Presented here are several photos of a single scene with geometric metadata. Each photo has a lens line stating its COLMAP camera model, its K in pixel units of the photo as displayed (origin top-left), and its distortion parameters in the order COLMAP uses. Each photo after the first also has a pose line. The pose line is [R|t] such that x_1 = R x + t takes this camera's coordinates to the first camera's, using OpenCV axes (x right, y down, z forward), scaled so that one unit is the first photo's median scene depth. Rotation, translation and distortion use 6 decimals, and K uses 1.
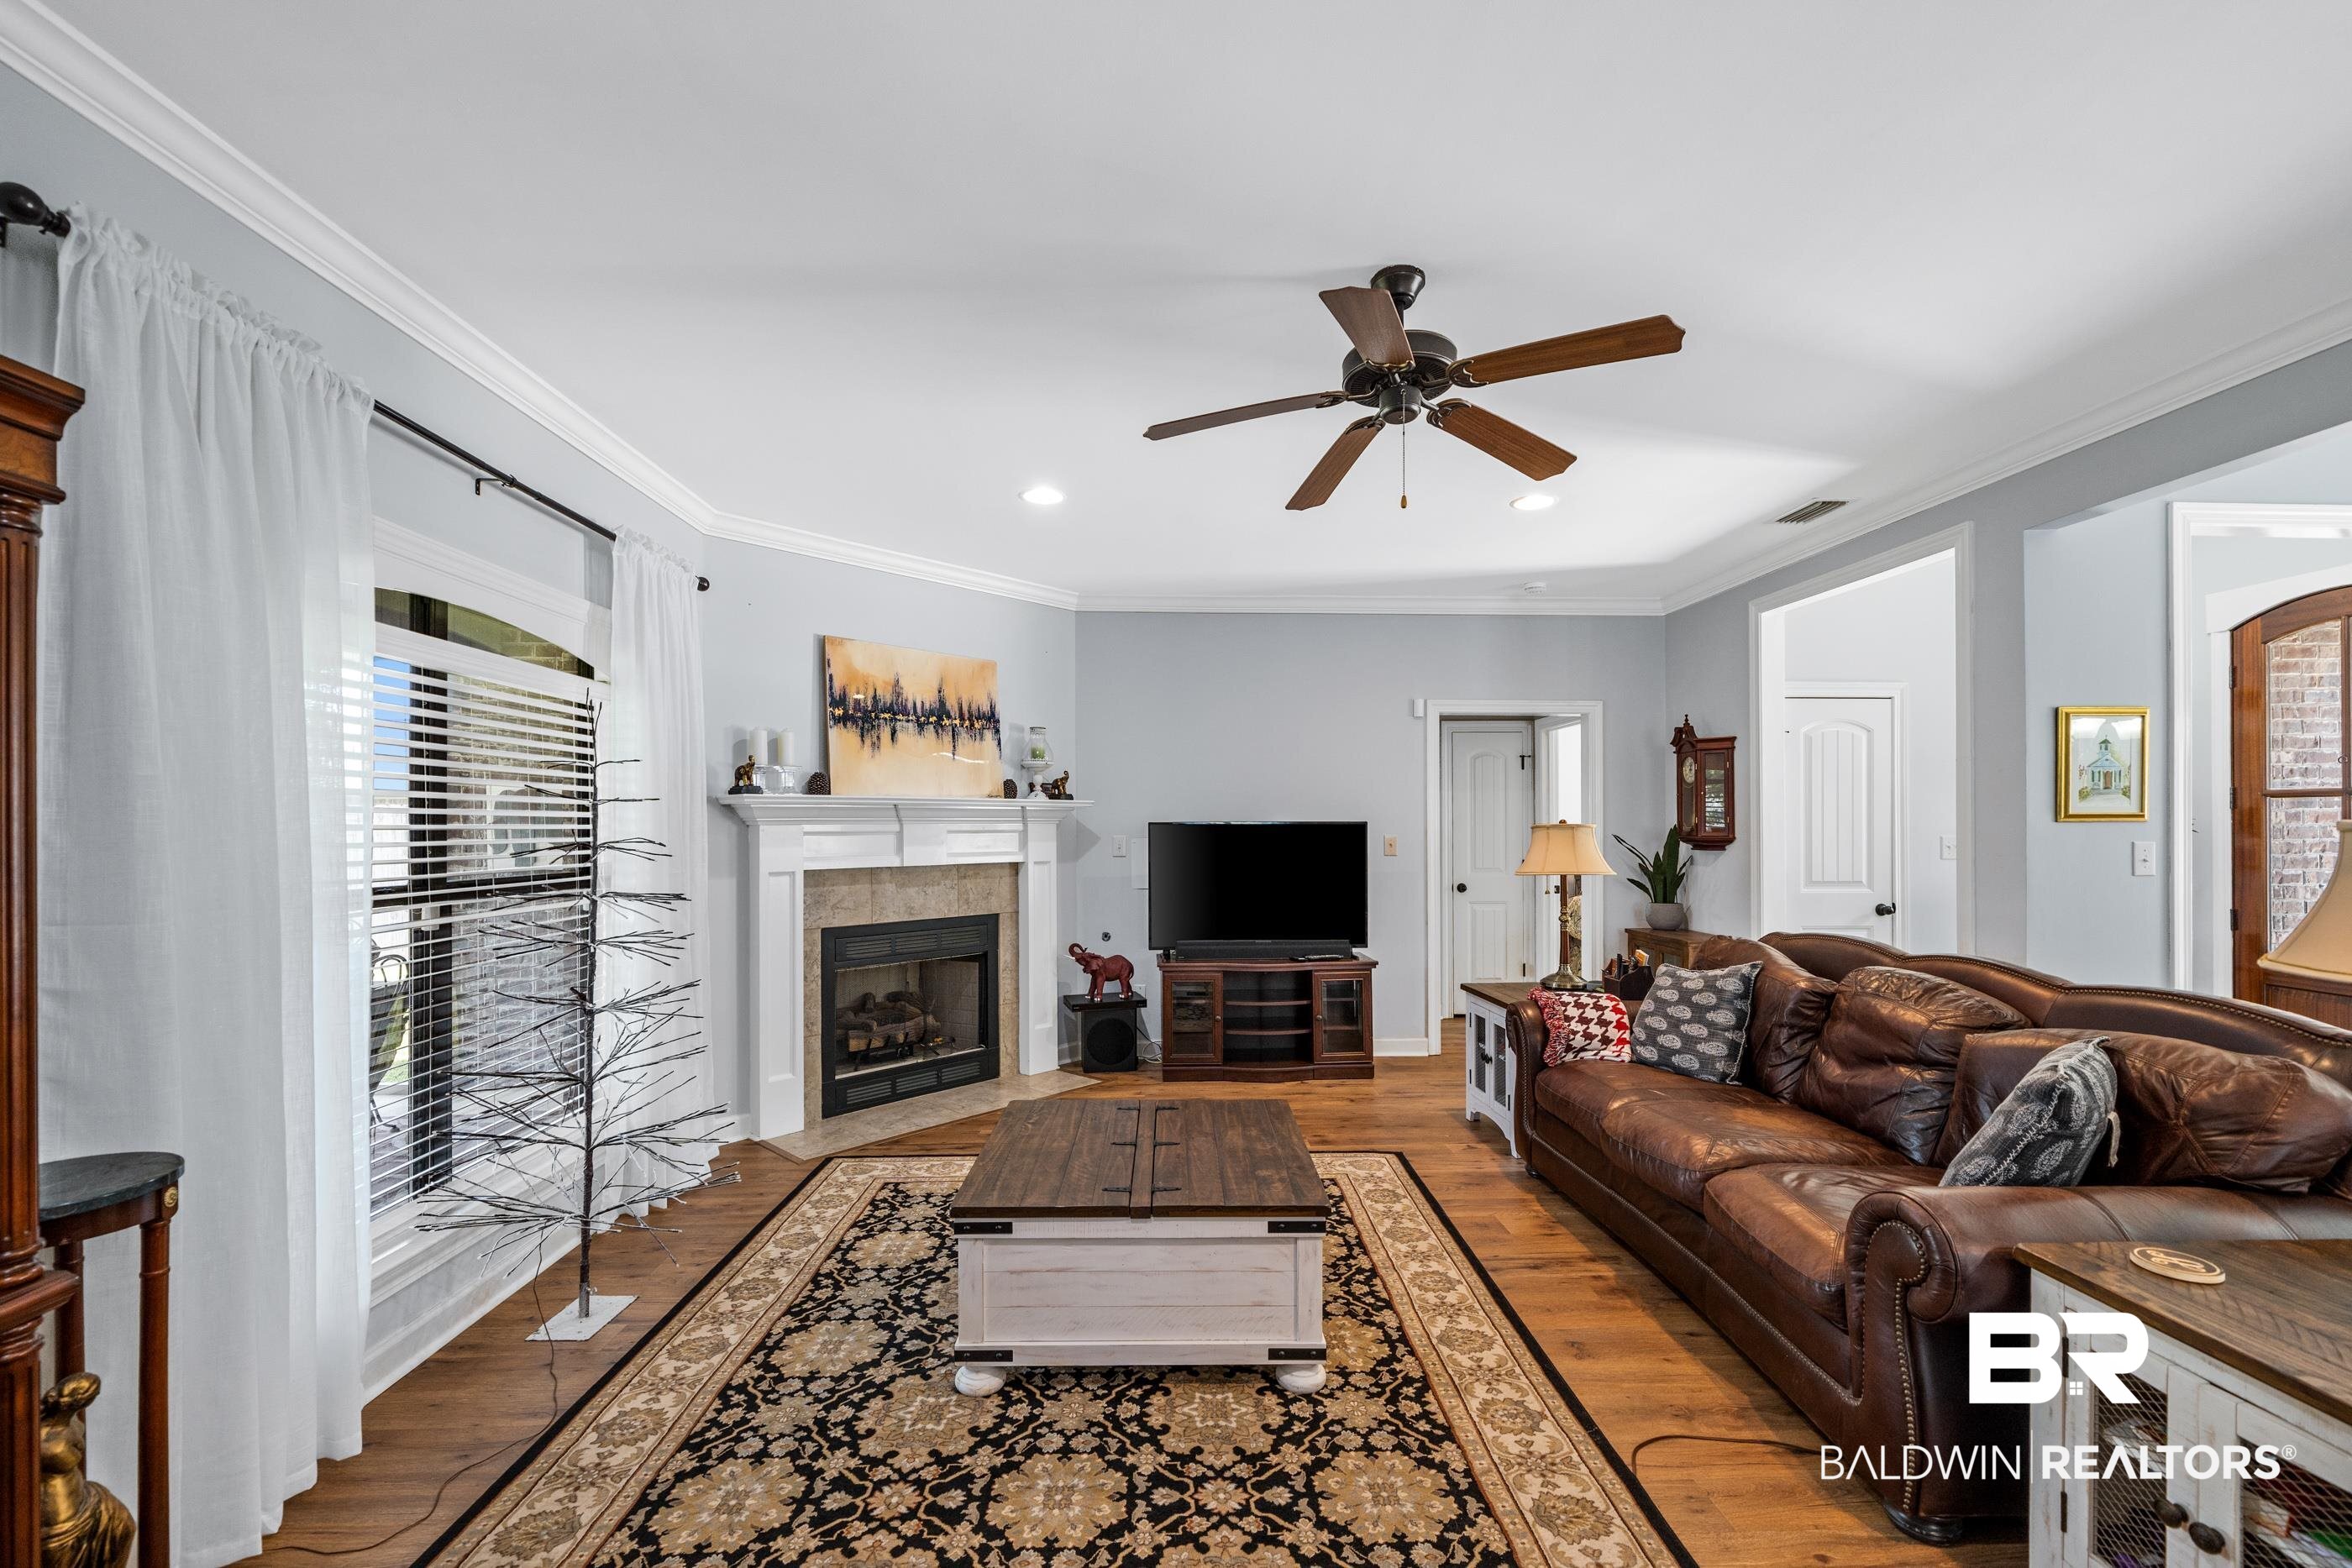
lens RADIAL K [[992.9, 0, 1174.7], [0, 992.9, 821.3], [0, 0, 1]] dist [0.004559, -0.000994]
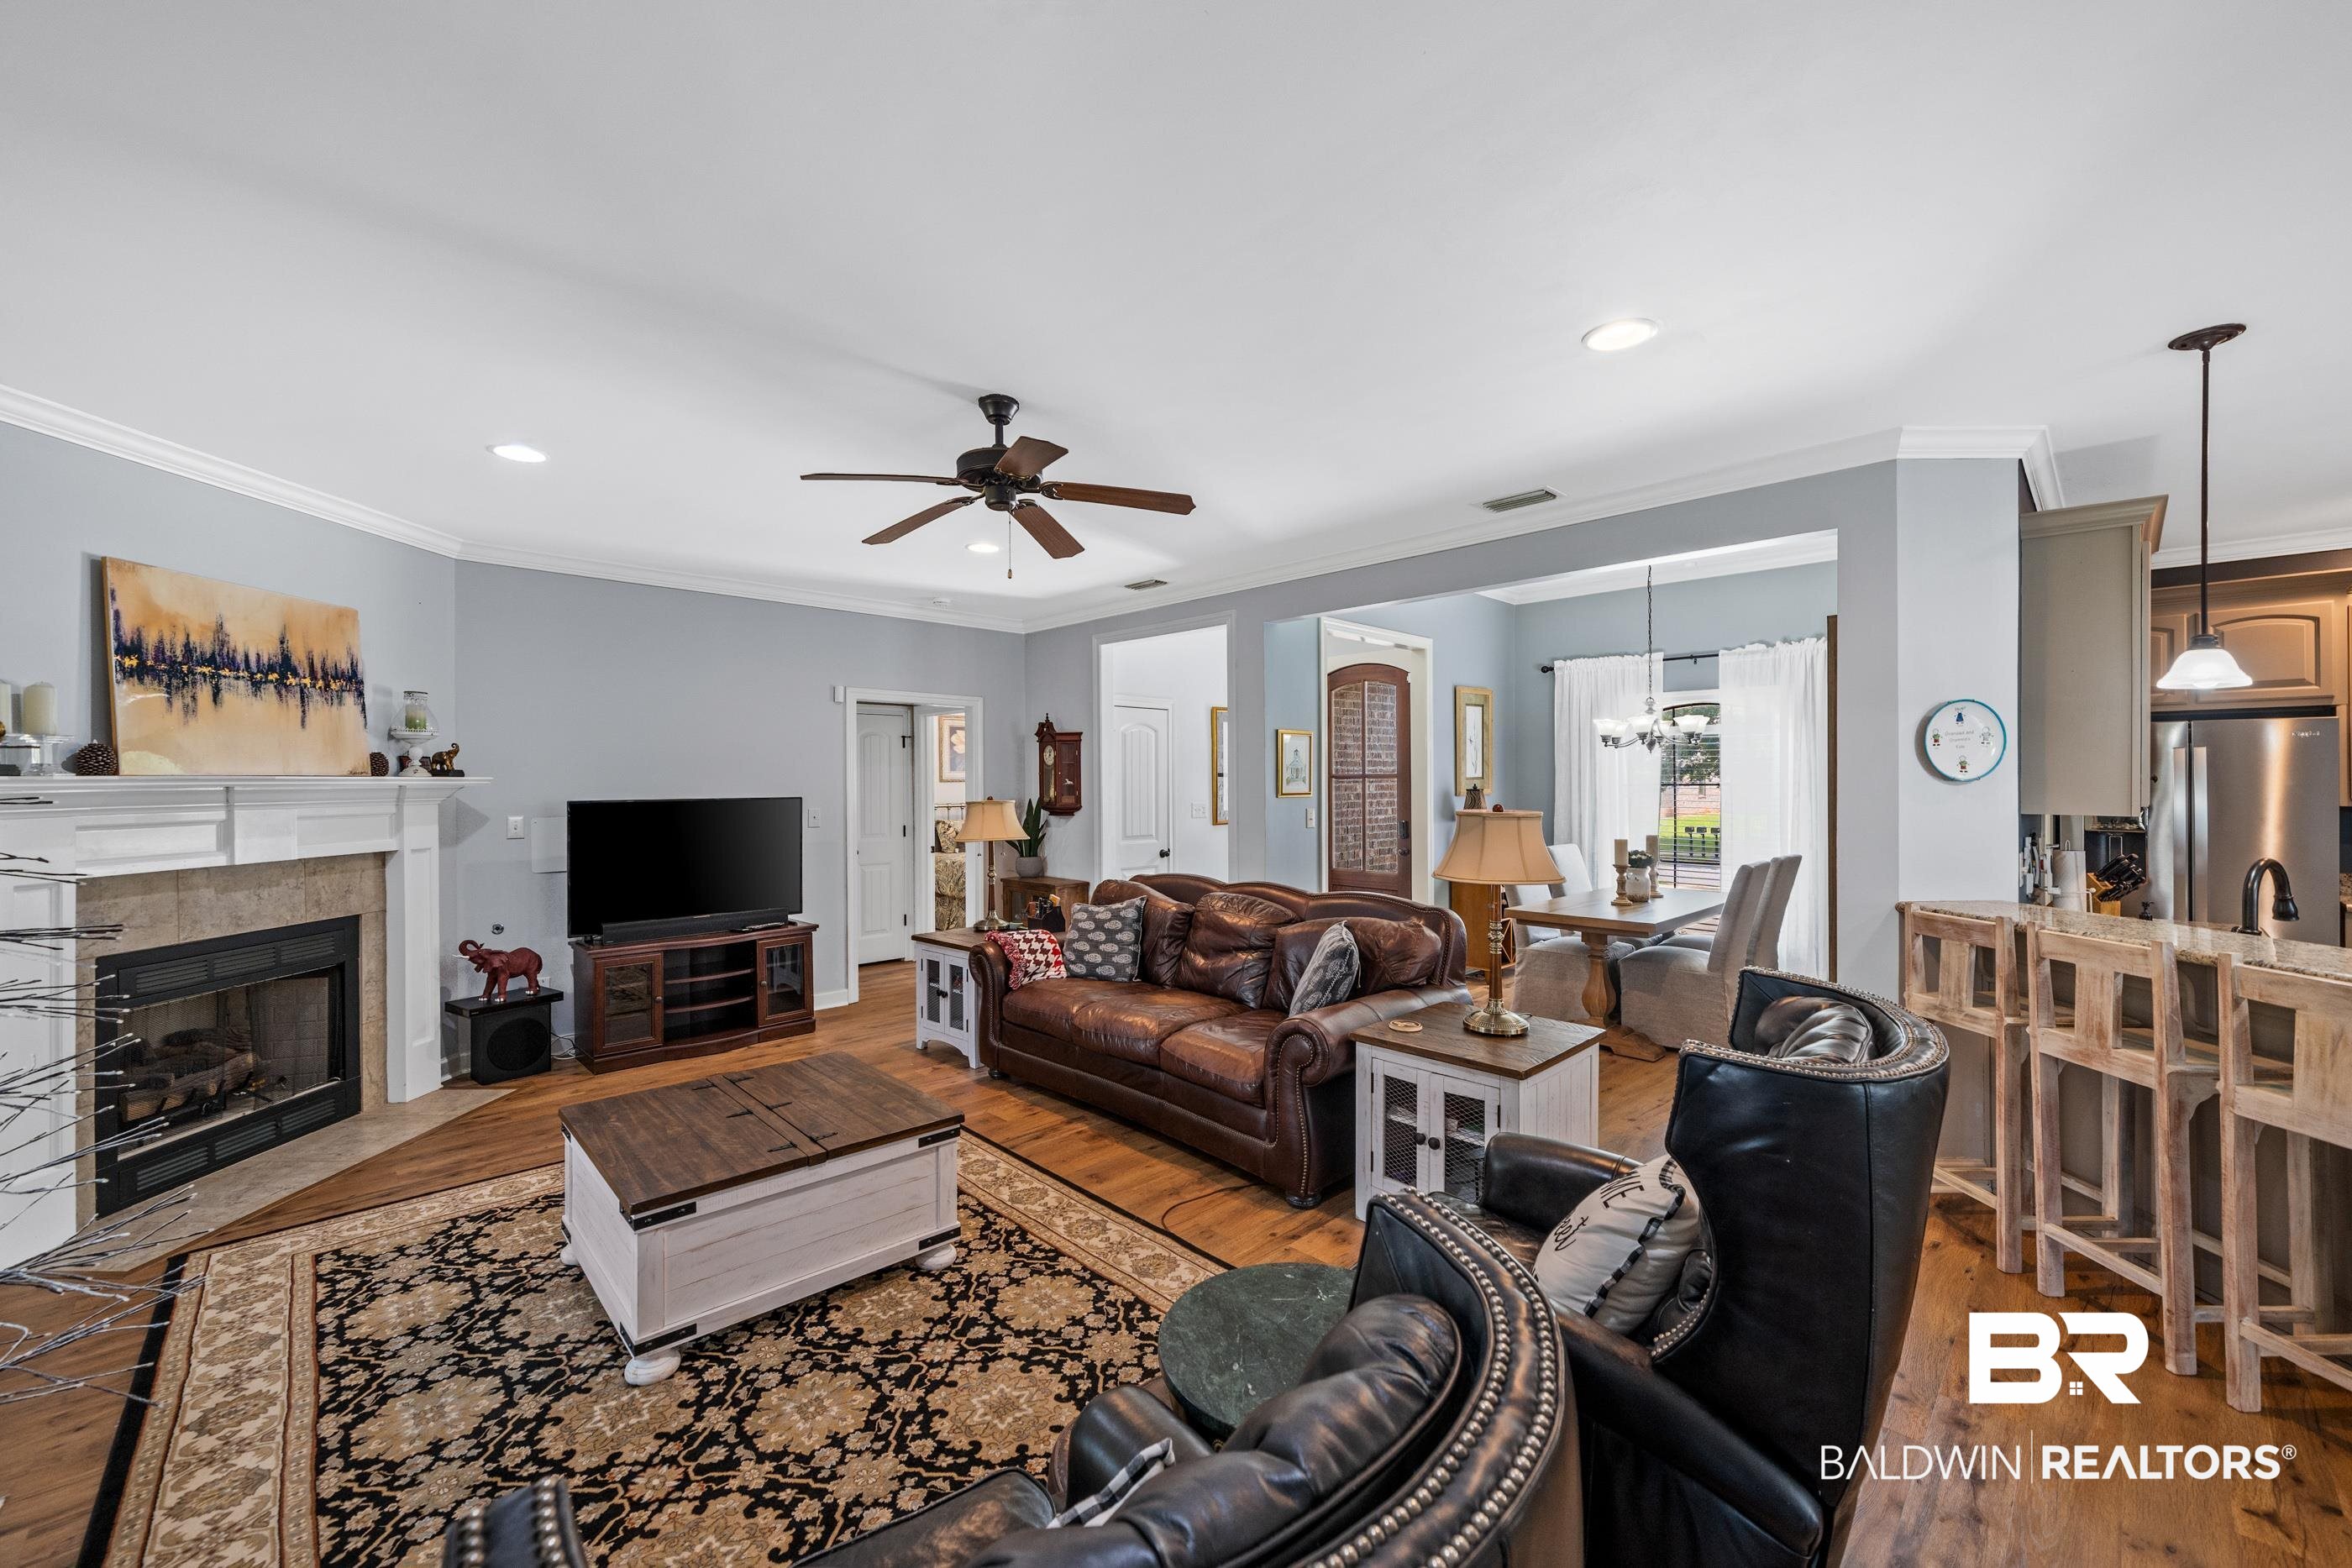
lens RADIAL K [[937.1, 0, 1175.7], [0, 937.1, 775.9], [0, 0, 1]] dist [-0.003762, 0.000824]
pose [[0.736793, 0.002883, 0.676113, -0.260615], [-0.000735, 0.999994, -0.003463, -0.026135], [-0.676118, 0.002054, 0.736790, -0.043445]]
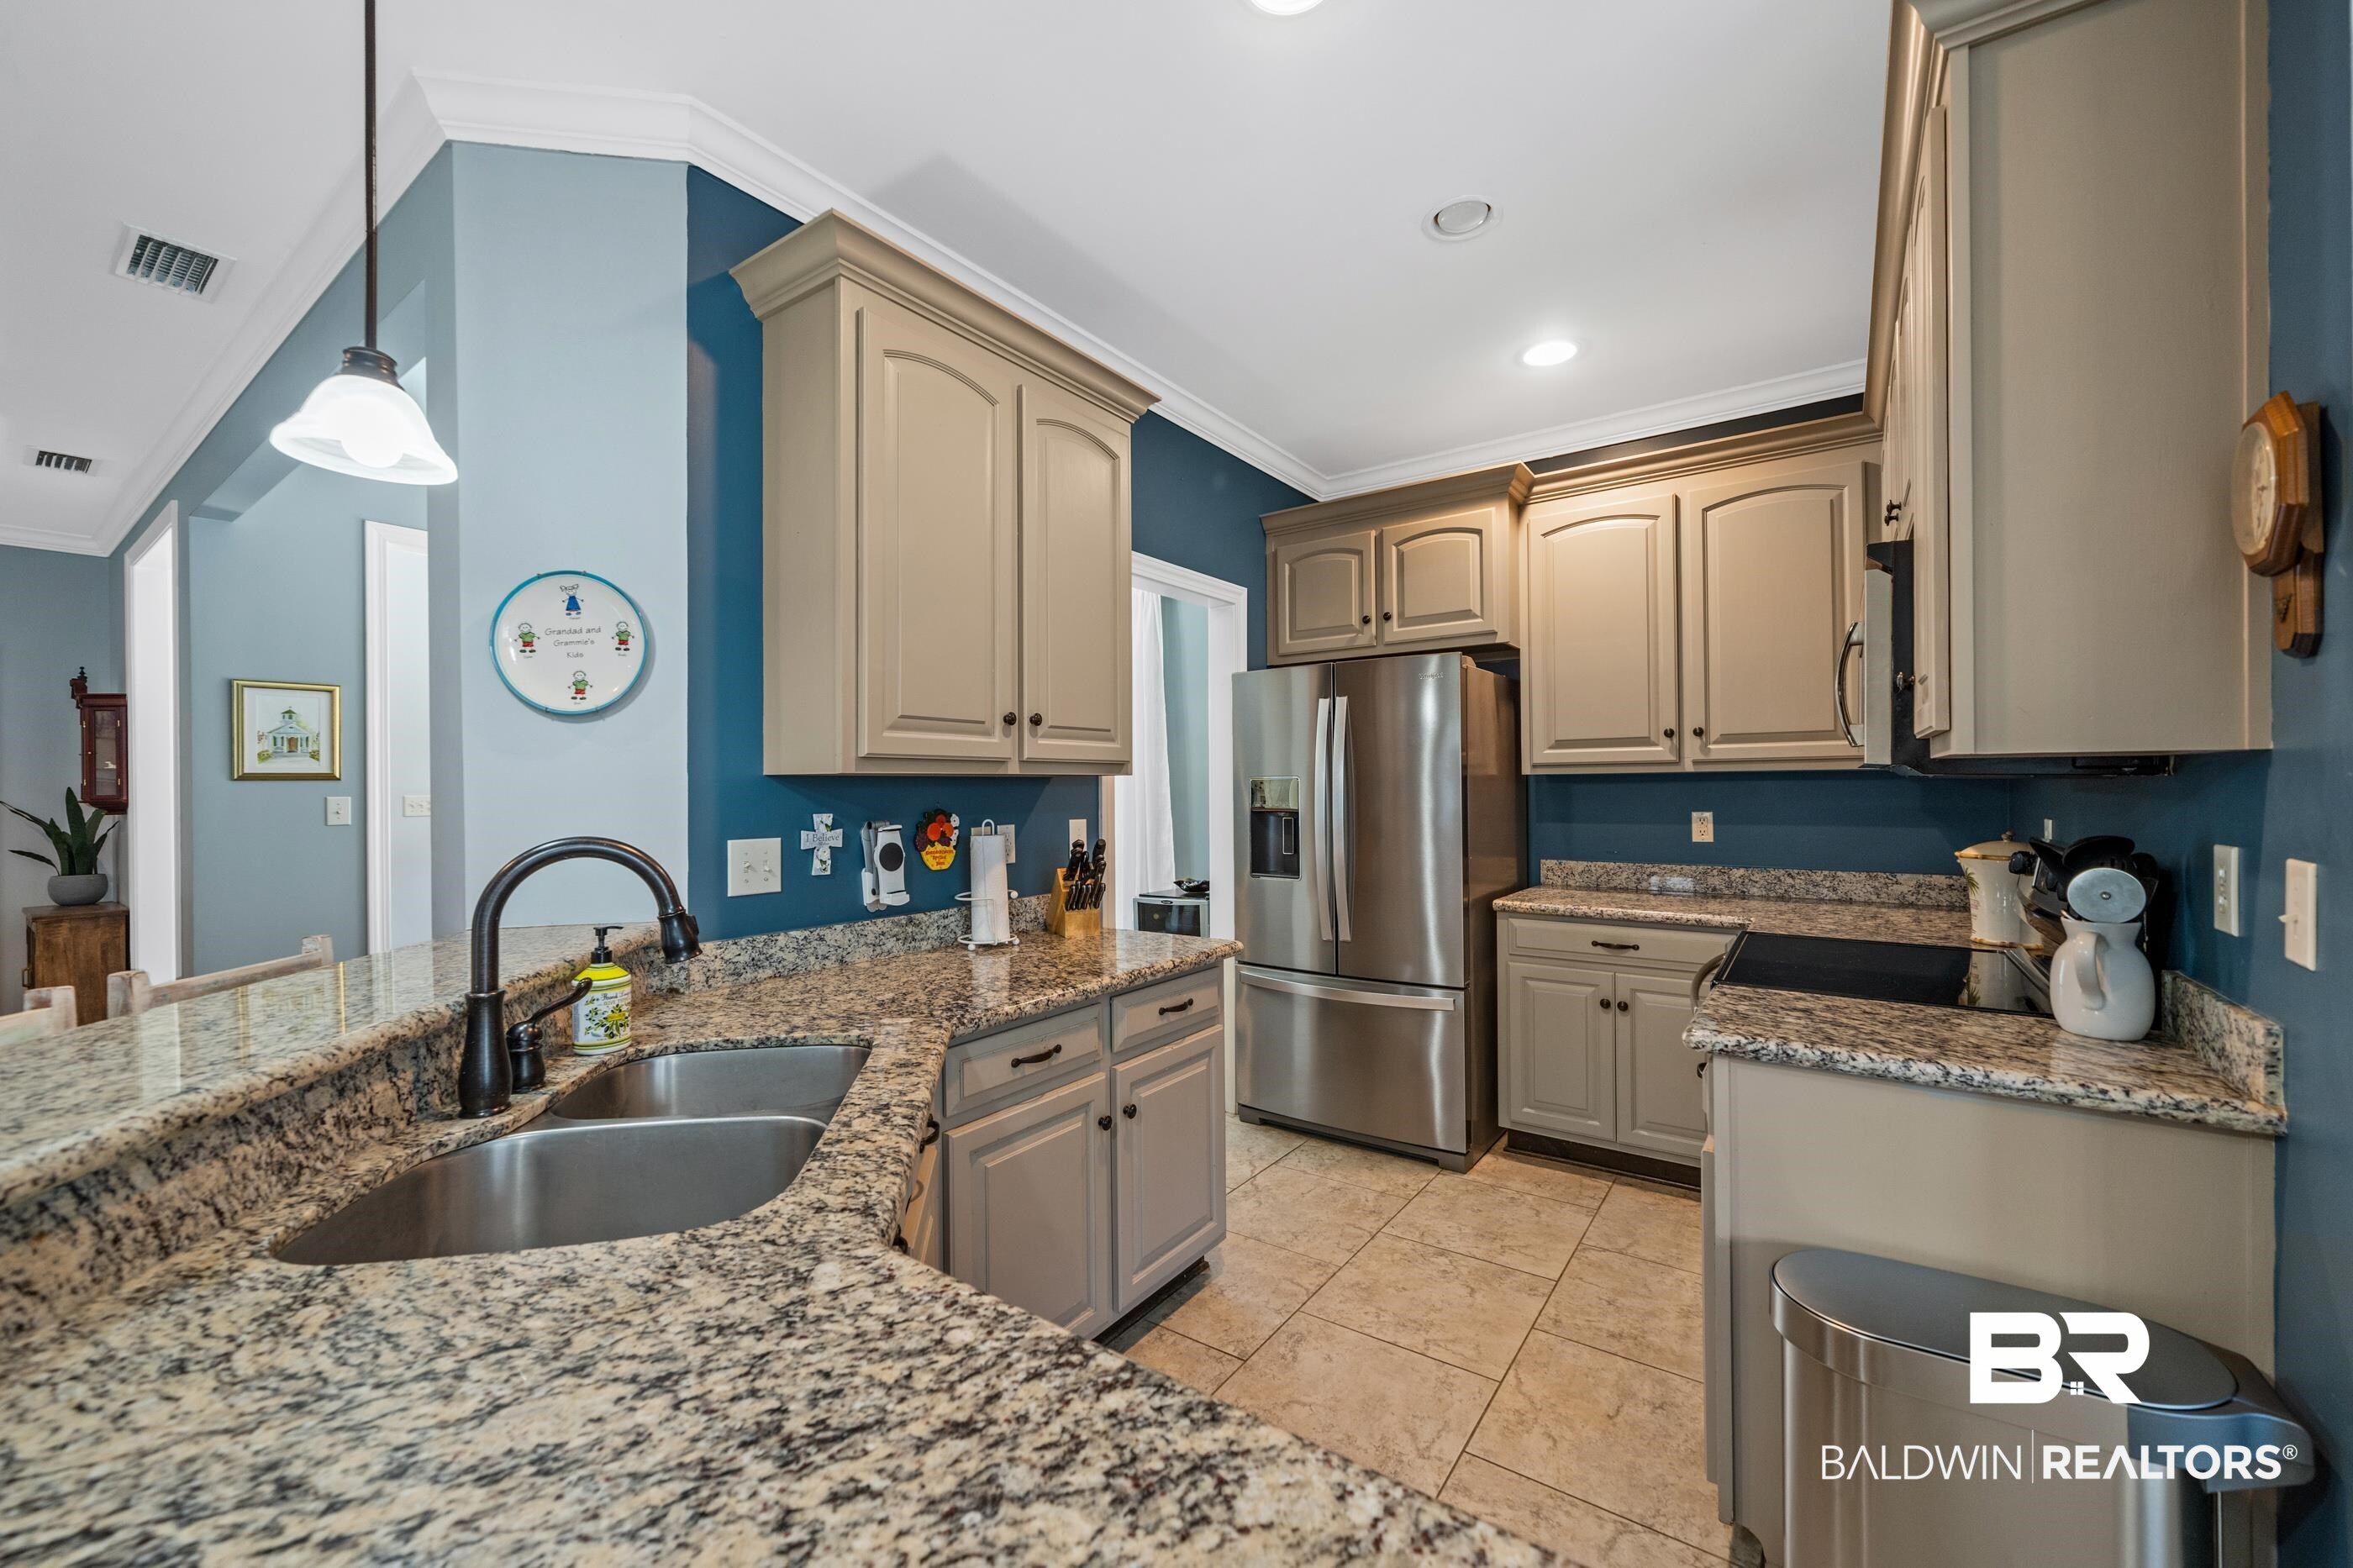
lens RADIAL K [[937.5, 0, 1176.3], [0, 937.5, 781.5], [0, 0, 1]] dist [-0.003762, 0.000824]
pose [[0.599122, -0.004213, 0.800647, 0.557309], [0.008233, 0.999966, -0.000899, 0.009810], [-0.800616, 0.007131, 0.599136, -0.409578]]
